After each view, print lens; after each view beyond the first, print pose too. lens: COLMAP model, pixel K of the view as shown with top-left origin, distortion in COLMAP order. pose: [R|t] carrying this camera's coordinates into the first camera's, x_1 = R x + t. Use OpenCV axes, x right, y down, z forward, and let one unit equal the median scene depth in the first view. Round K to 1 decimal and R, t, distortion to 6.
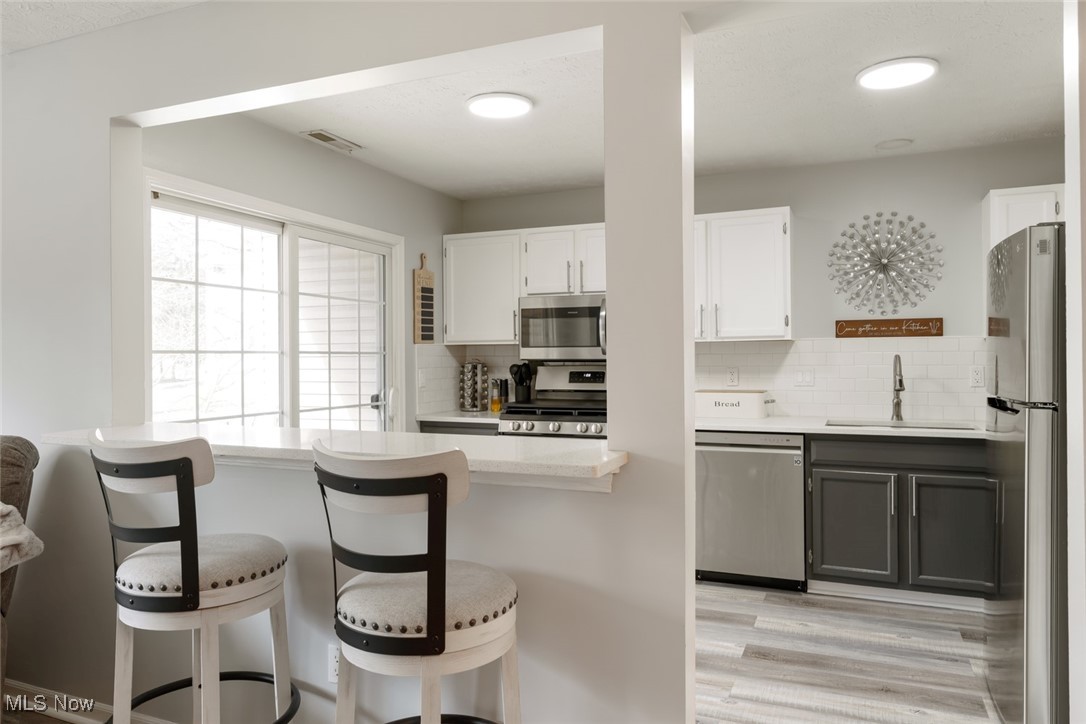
lens RADIAL K [[779.4, 0, 543.4], [0, 779.4, 364.5], [0, 0, 1]] dist [0.009318, -0.000368]
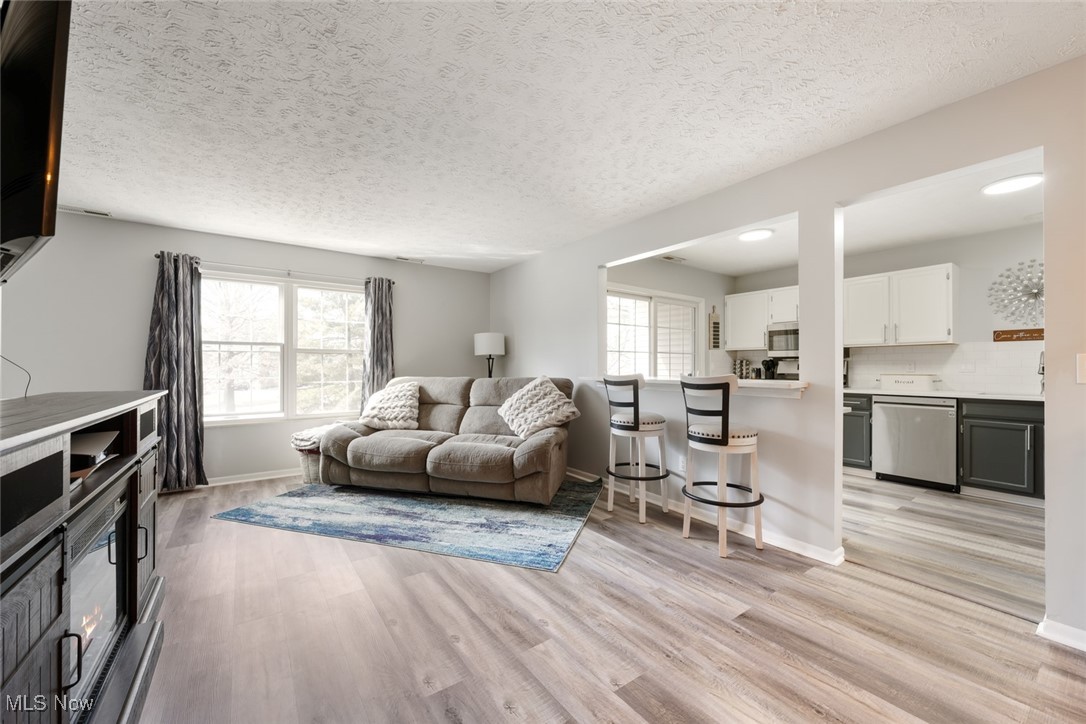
lens RADIAL K [[423.2, 0, 540.1], [0, 423.2, 367.1], [0, 0, 1]] dist [-0.001908, -0.000139]
pose [[0.860605, 0.007380, -0.509220, 0.021417], [-0.008286, 0.999966, 0.000489, 0.025957], [0.509206, 0.003799, 0.860636, -0.215510]]
